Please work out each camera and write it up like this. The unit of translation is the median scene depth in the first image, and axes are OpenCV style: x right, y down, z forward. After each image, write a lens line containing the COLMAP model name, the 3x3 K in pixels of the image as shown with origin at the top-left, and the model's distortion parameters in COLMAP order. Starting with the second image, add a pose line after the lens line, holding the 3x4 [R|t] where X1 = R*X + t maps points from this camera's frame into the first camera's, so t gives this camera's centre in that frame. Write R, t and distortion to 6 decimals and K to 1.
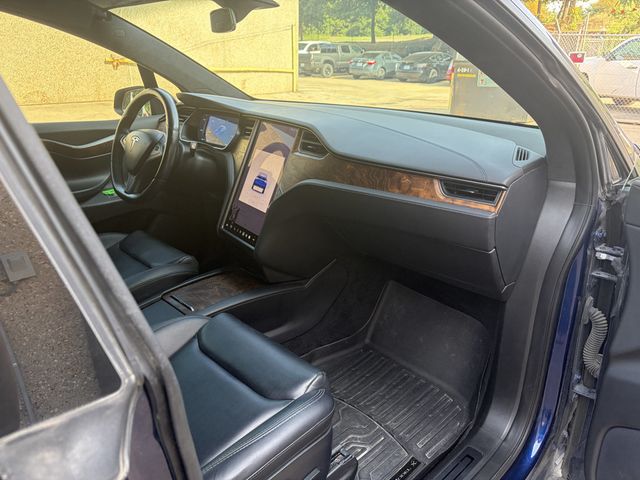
lens RADIAL K [[483.3, 0, 318.0], [0, 483.3, 232.5], [0, 0, 1]] dist [0.009206, -0.005186]
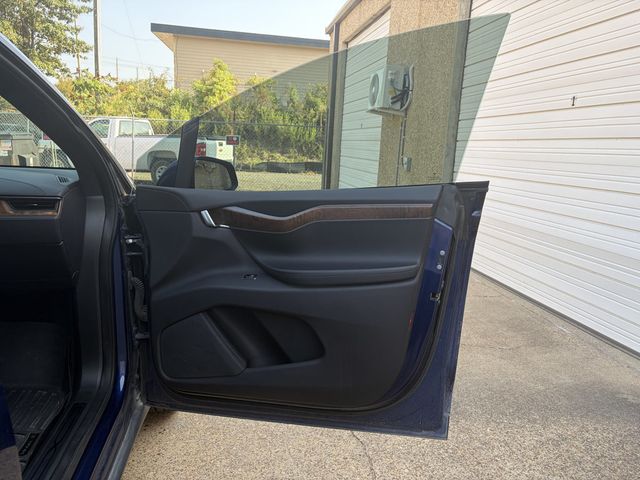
lens RADIAL K [[483.3, 0, 318.0], [0, 483.3, 232.5], [0, 0, 1]] dist [0.009206, -0.005186]
pose [[0.567578, -0.136964, 0.811848, -0.314070], [0.257549, 0.966115, -0.017067, 0.196272], [-0.782000, 0.218777, 0.583620, -0.367516]]
